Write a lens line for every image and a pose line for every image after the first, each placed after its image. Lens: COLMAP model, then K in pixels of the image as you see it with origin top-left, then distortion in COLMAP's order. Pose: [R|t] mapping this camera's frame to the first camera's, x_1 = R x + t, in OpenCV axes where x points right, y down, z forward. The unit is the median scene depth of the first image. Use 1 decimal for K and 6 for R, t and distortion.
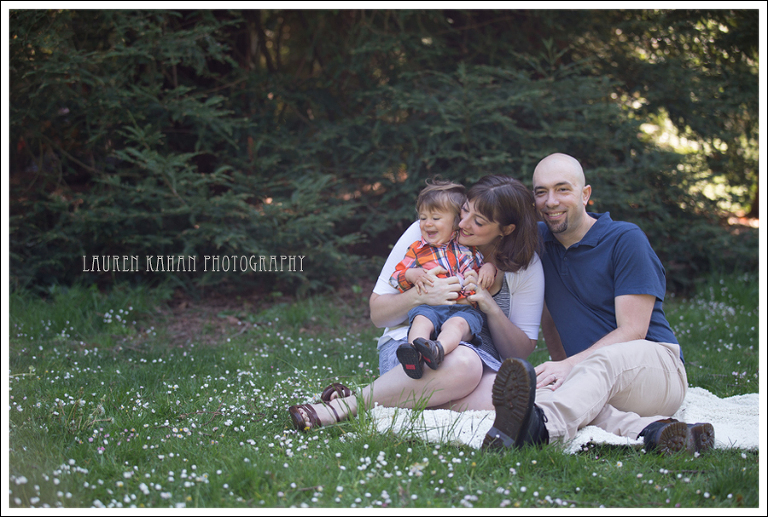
lens RADIAL K [[1766.3, 0, 366.1], [0, 1766.3, 296.0], [0, 0, 1]] dist [-0.205094, 0.000000]
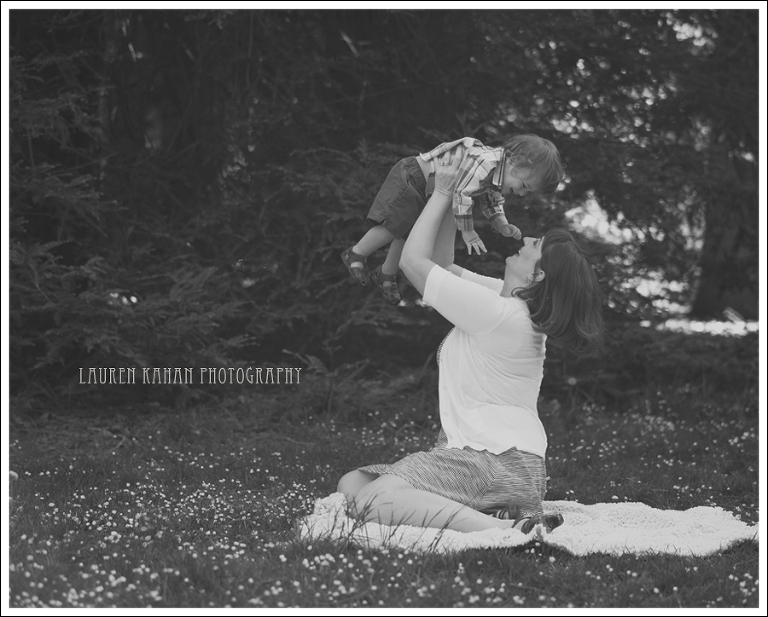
lens RADIAL K [[2348.1, 0, 377.3], [0, 2348.1, 311.7], [0, 0, 1]] dist [-0.147775, 0.000000]
pose [[0.996563, 0.008402, 0.082409, -0.035281], [-0.004660, 0.998954, -0.045490, 0.005395], [-0.082705, 0.044950, 0.995560, -0.159892]]
